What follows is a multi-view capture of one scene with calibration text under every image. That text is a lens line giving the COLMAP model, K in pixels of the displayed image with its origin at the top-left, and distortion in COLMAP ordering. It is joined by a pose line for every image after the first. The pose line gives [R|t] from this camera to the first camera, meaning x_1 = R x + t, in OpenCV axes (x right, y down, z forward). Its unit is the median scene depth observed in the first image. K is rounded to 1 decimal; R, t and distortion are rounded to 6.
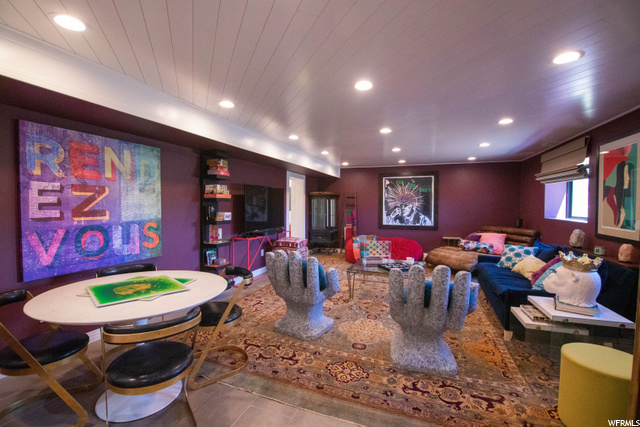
lens RADIAL K [[283.7, 0, 320.0], [0, 283.7, 213.5], [0, 0, 1]] dist [-0.011479, -0.005824]
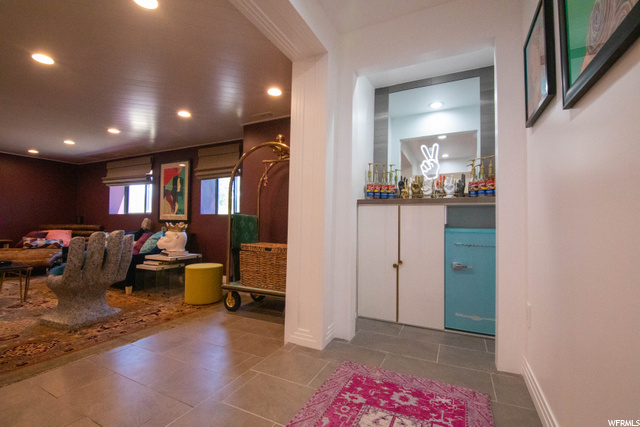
lens RADIAL K [[283.7, 0, 320.0], [0, 283.7, 213.5], [0, 0, 1]] dist [-0.011479, -0.005824]
pose [[0.092746, 0.026257, 0.995344, -0.777295], [0.022891, 0.999332, -0.028496, 0.159651], [-0.995427, 0.025427, 0.092083, -0.065032]]
